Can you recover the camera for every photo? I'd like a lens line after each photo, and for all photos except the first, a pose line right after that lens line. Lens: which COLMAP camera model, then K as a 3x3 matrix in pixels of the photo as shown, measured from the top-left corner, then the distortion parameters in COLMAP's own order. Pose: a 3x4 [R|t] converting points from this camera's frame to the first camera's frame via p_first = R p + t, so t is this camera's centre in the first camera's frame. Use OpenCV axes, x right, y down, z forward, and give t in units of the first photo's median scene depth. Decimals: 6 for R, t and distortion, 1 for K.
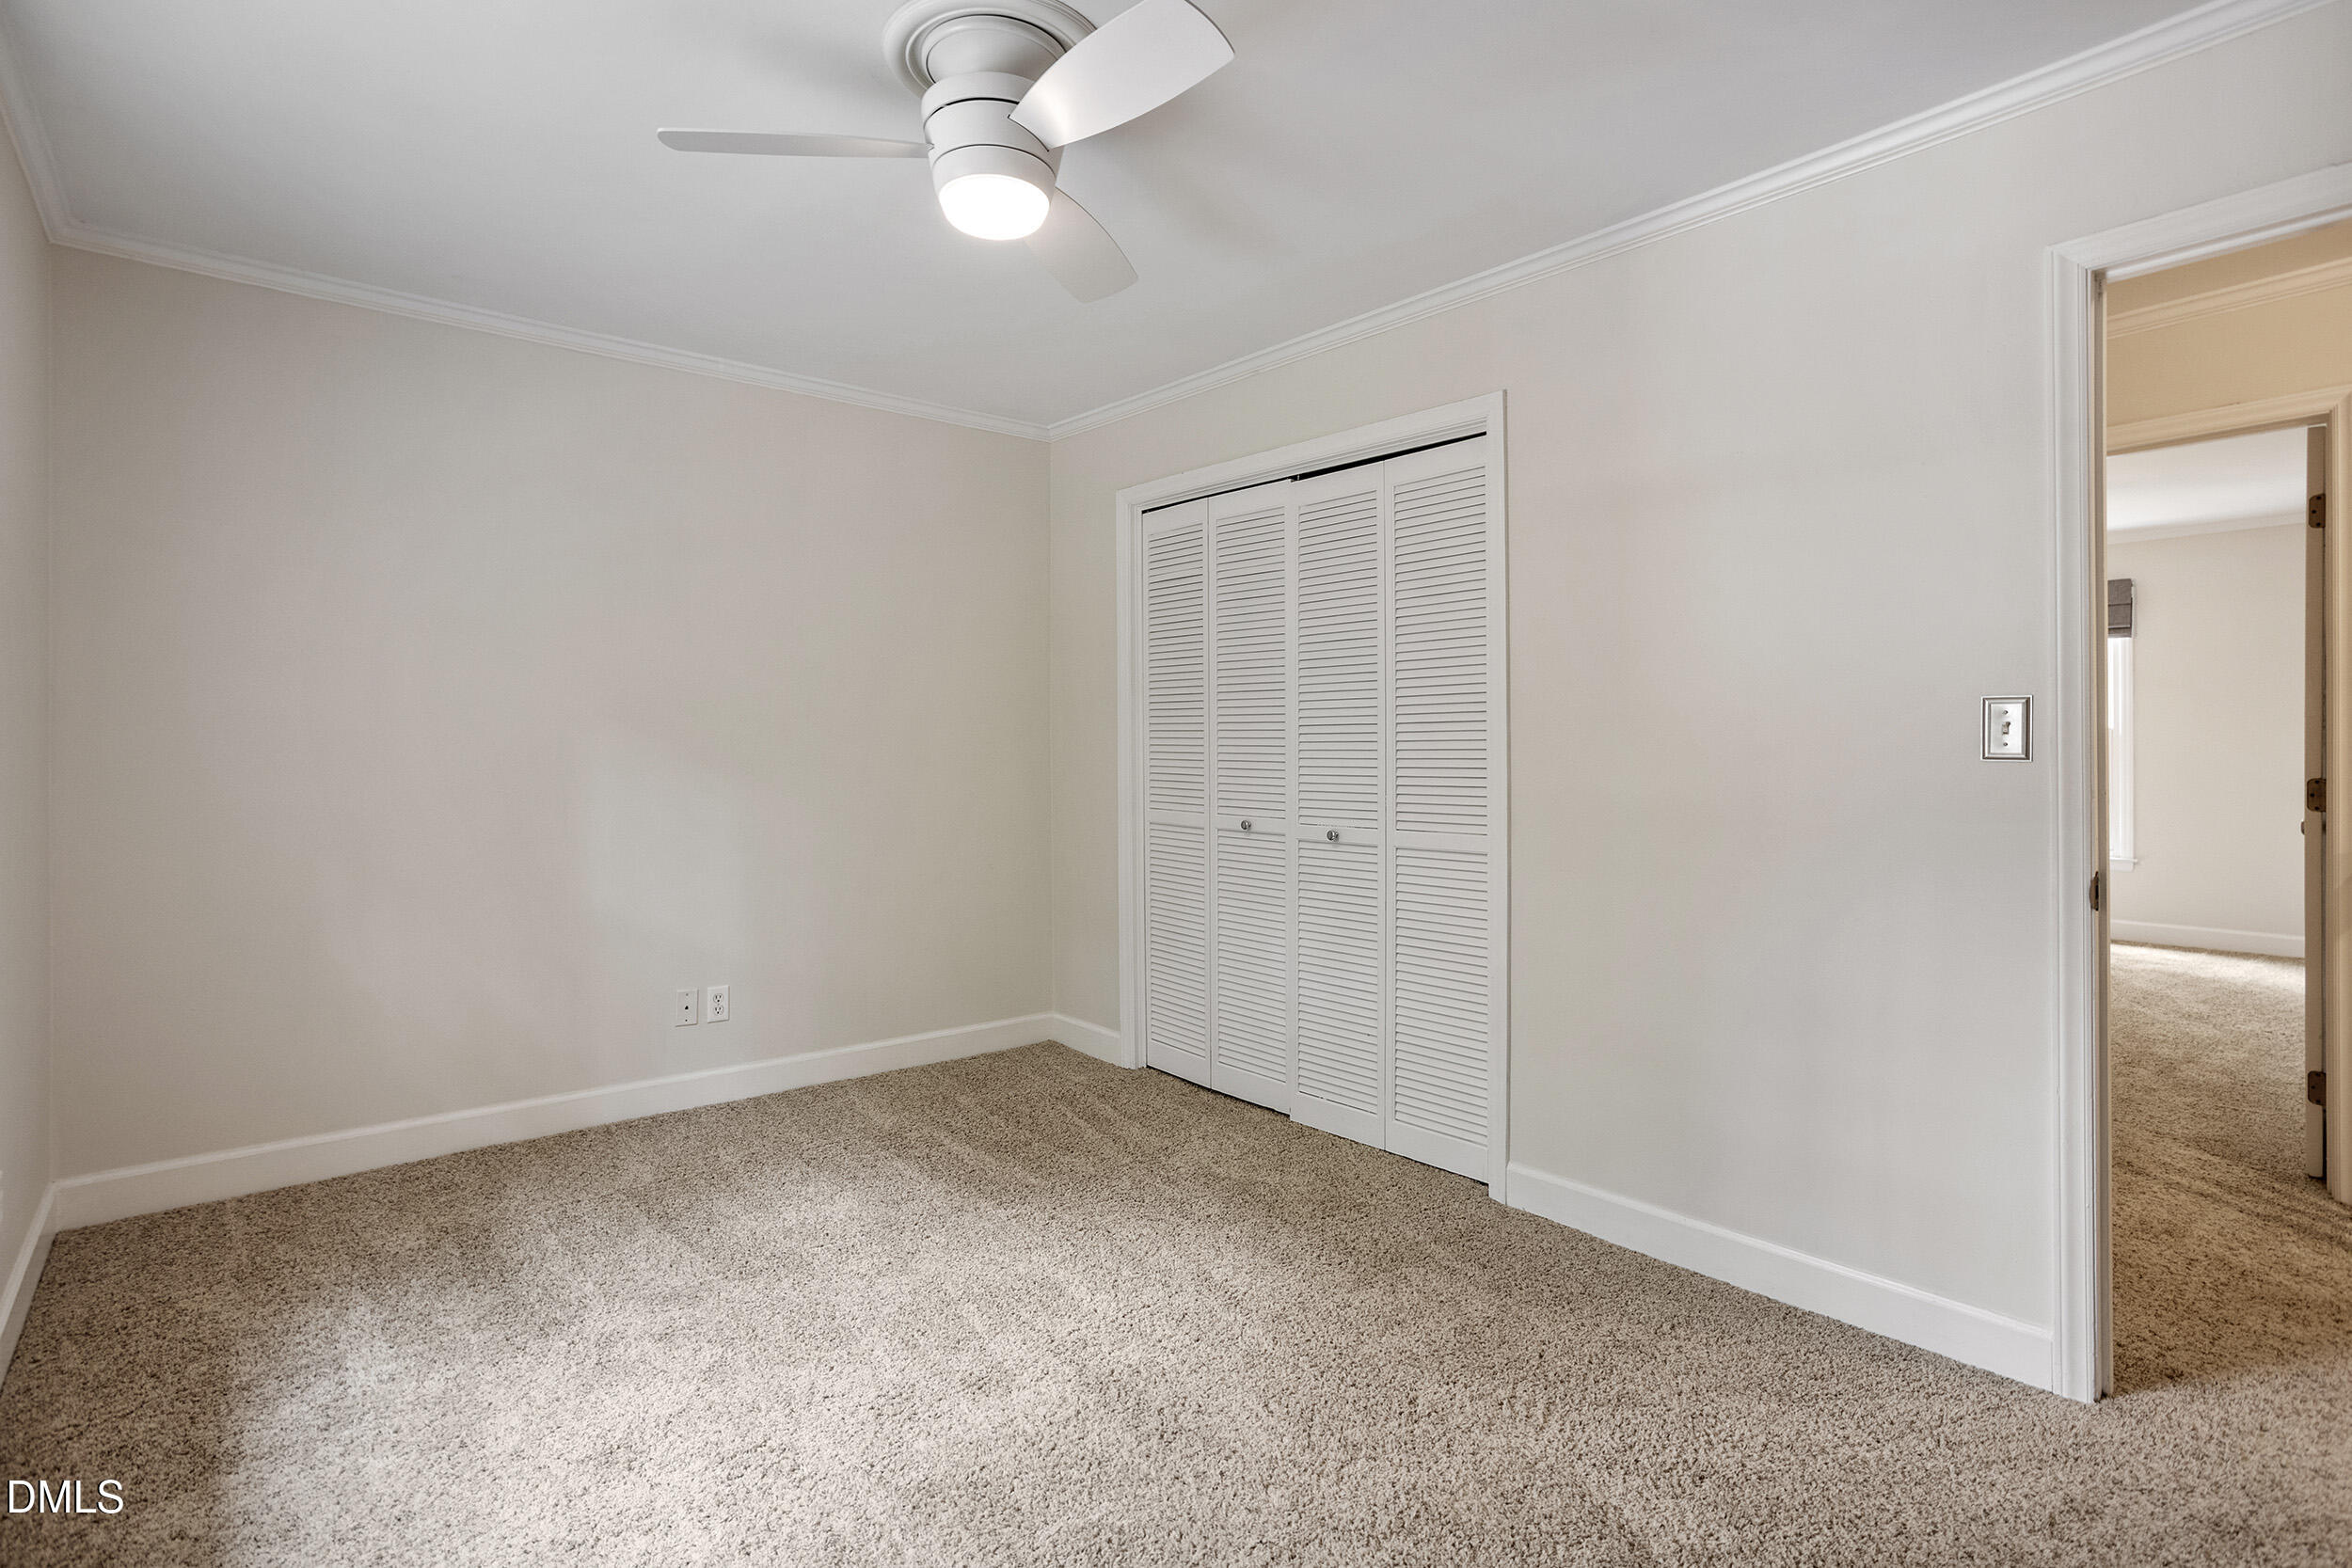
lens RADIAL K [[1127.5, 0, 1178.3], [0, 1127.5, 766.1], [0, 0, 1]] dist [-0.012088, 0.007378]
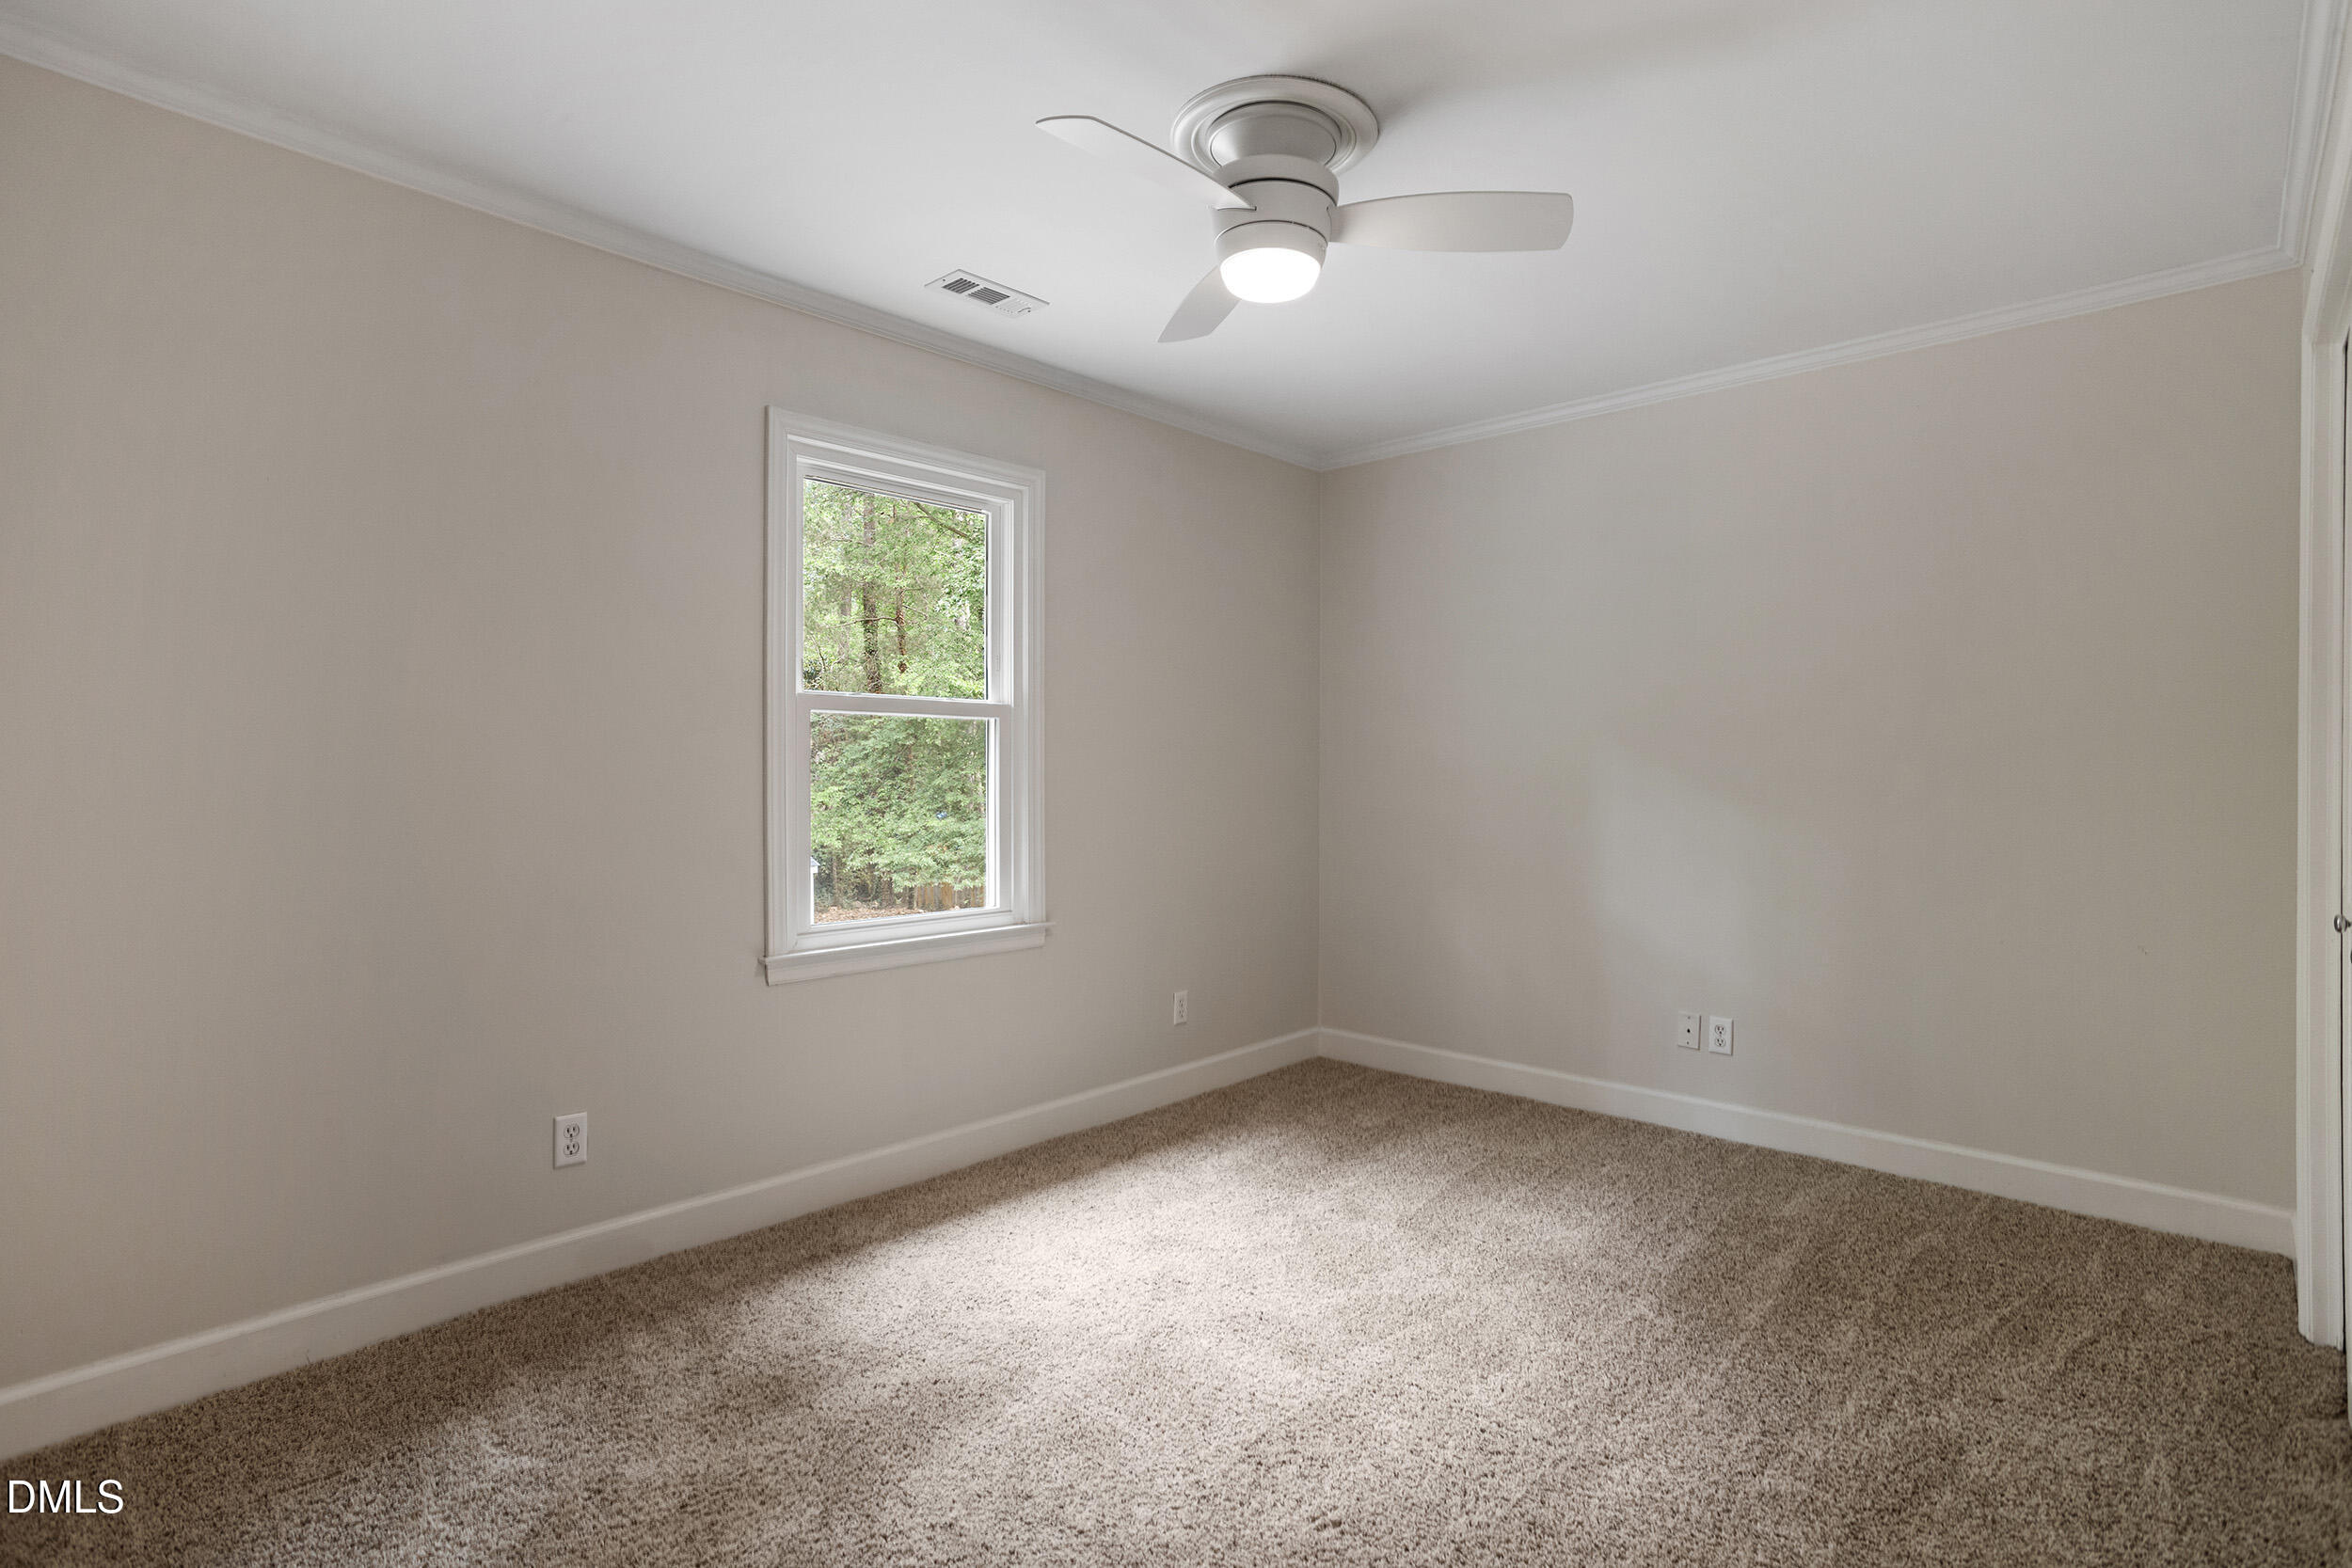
lens RADIAL K [[1127.5, 0, 1177.9], [0, 1127.5, 781.9], [0, 0, 1]] dist [-0.012088, 0.007378]
pose [[0.127081, 0.000596, -0.991892, 0.606350], [-0.011368, 0.999935, -0.000856, -0.002992], [0.991827, 0.011384, 0.127080, 0.497585]]
